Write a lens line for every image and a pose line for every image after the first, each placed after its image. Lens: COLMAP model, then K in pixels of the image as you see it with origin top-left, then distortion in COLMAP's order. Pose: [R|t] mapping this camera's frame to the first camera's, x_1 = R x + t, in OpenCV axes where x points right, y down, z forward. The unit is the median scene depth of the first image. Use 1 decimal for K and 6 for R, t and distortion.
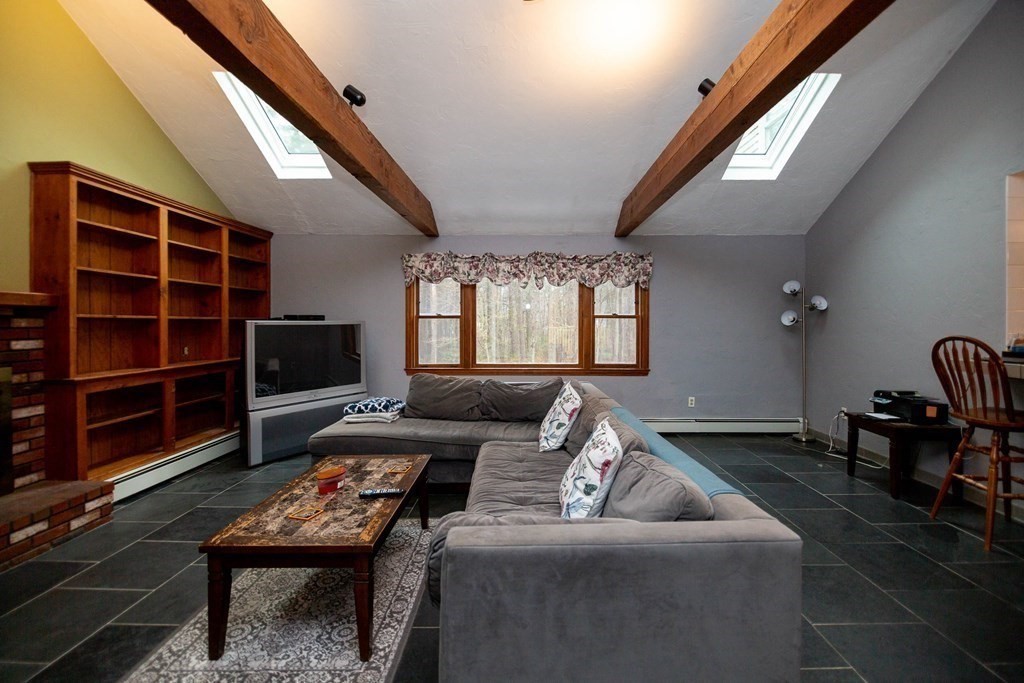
lens RADIAL K [[486.3, 0, 505.8], [0, 486.3, 332.2], [0, 0, 1]] dist [-0.018353, -0.002956]
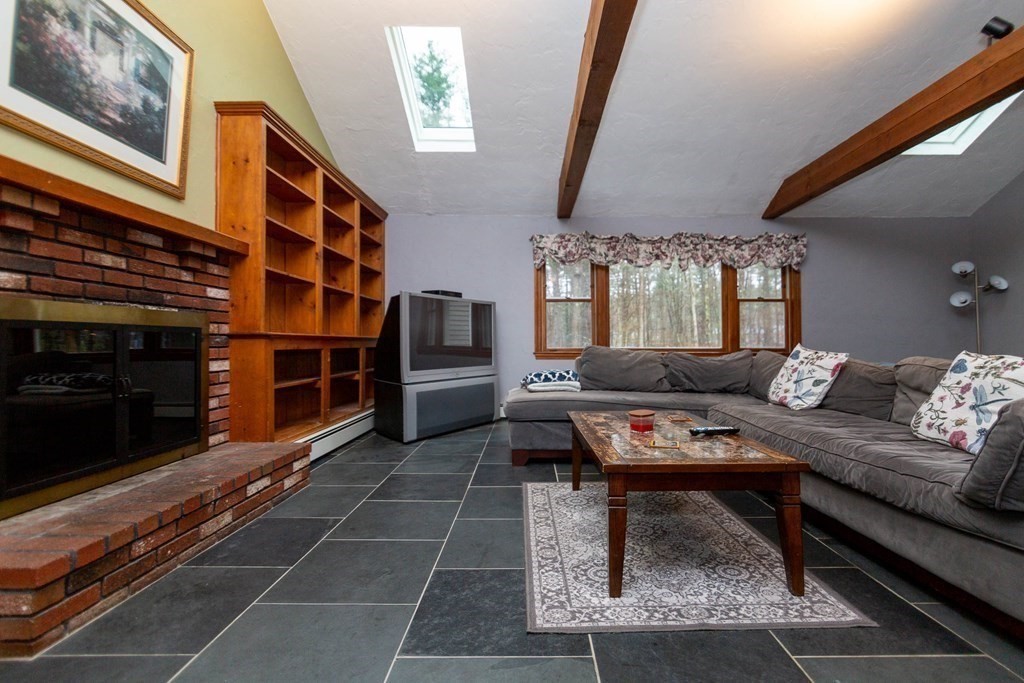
lens RADIAL K [[483.0, 0, 521.1], [0, 483.0, 342.7], [0, 0, 1]] dist [-0.012954, 0.001773]
pose [[0.999745, 0.019671, 0.011098, -0.310220], [-0.019495, 0.999685, -0.015809, 0.091144], [-0.011405, 0.015588, 0.999813, 0.043774]]
